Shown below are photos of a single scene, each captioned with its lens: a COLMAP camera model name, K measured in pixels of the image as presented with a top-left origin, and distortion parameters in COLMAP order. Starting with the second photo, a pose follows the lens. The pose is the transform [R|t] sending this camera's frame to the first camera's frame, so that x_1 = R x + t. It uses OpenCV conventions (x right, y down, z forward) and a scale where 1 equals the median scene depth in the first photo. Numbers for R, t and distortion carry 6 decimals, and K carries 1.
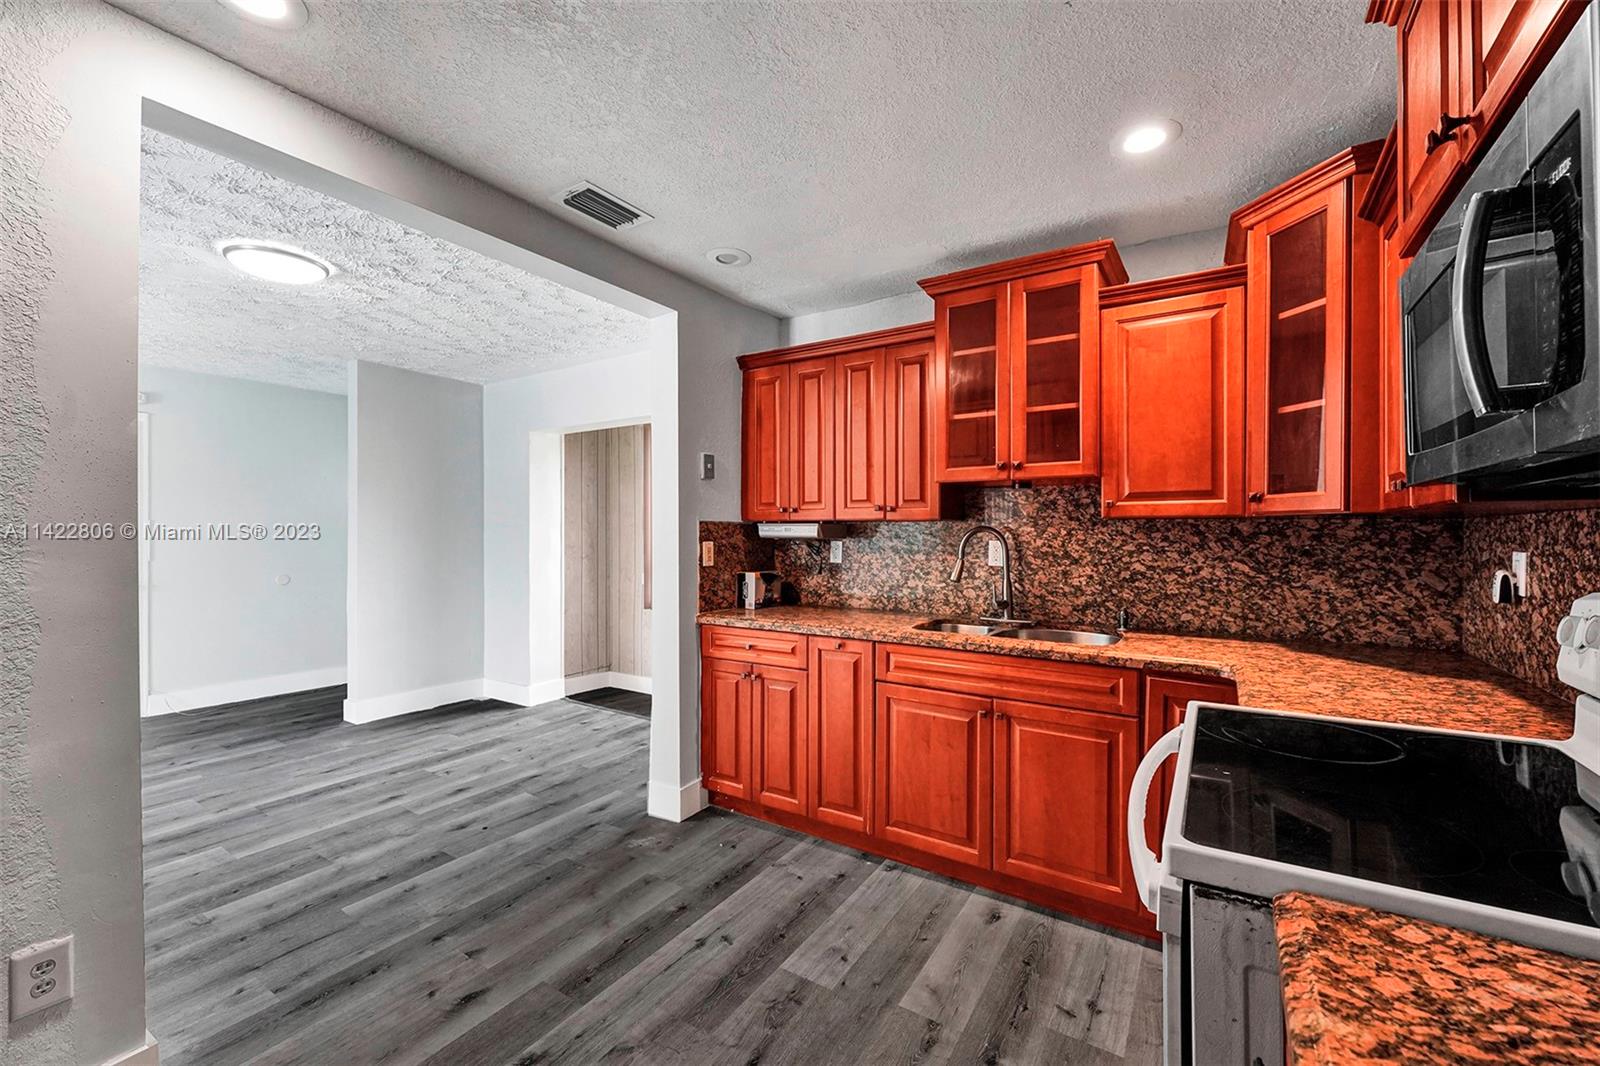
lens RADIAL K [[643.1, 0, 800.0], [0, 643.1, 533.0], [0, 0, 1]] dist [-0.000106, 0.000036]
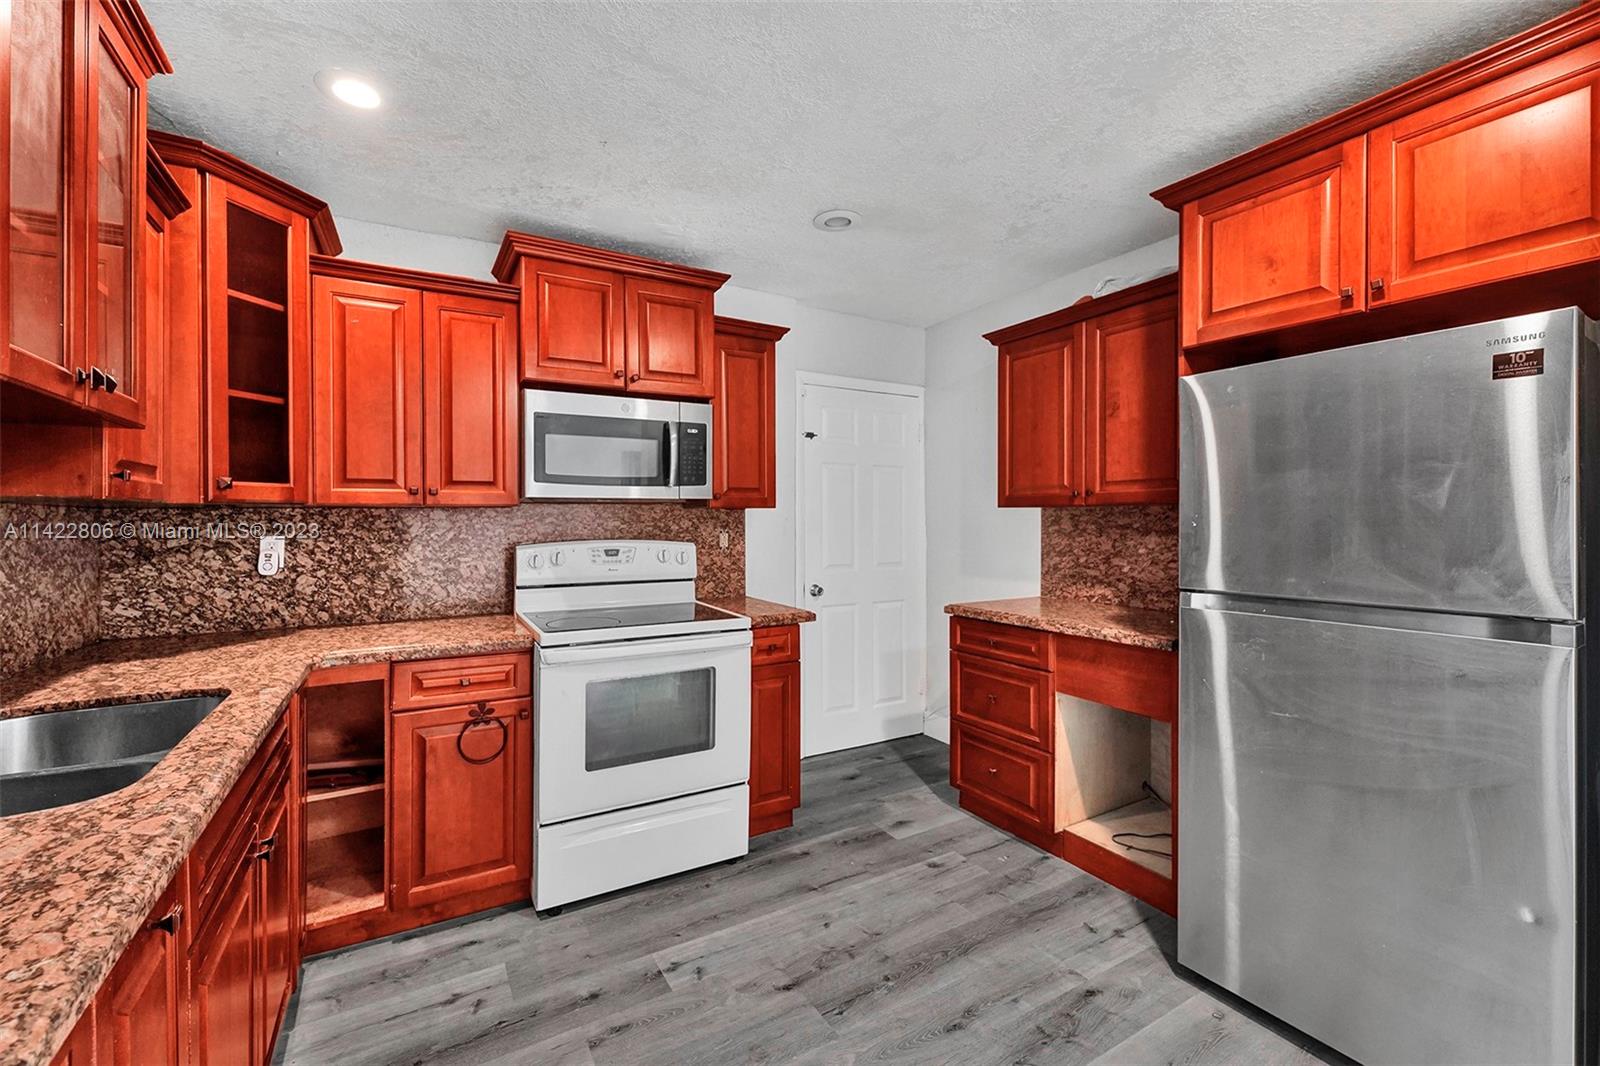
lens RADIAL K [[654.3, 0, 776.1], [0, 654.3, 521.5], [0, 0, 1]] dist [0.001221, 0.000075]
pose [[-0.886077, -0.000078, 0.463537, -0.311369], [0.001635, 0.999993, 0.003292, -0.002950], [-0.463534, 0.003675, -0.886071, 1.132498]]
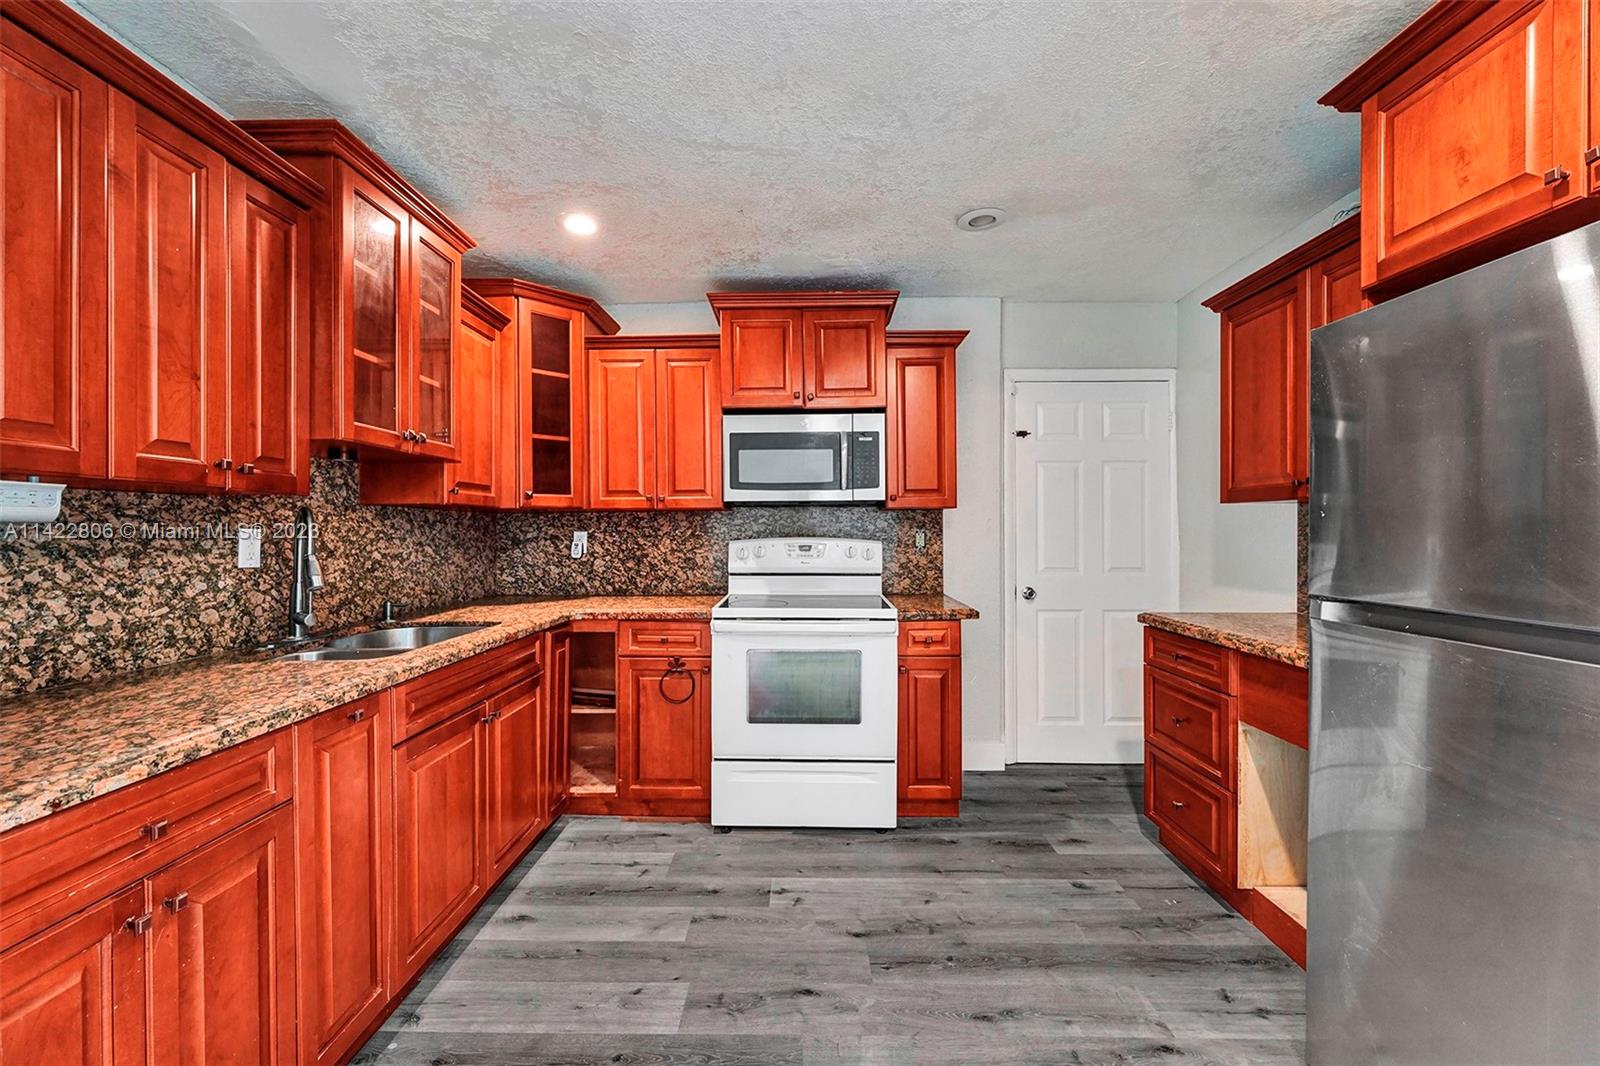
lens RADIAL K [[643.1, 0, 800.0], [0, 643.1, 533.0], [0, 0, 1]] dist [-0.000106, 0.000036]
pose [[-0.530792, -0.004130, 0.847492, -0.610657], [0.001704, 0.999981, 0.005941, 0.014744], [-0.847500, 0.004597, -0.530775, 0.969047]]
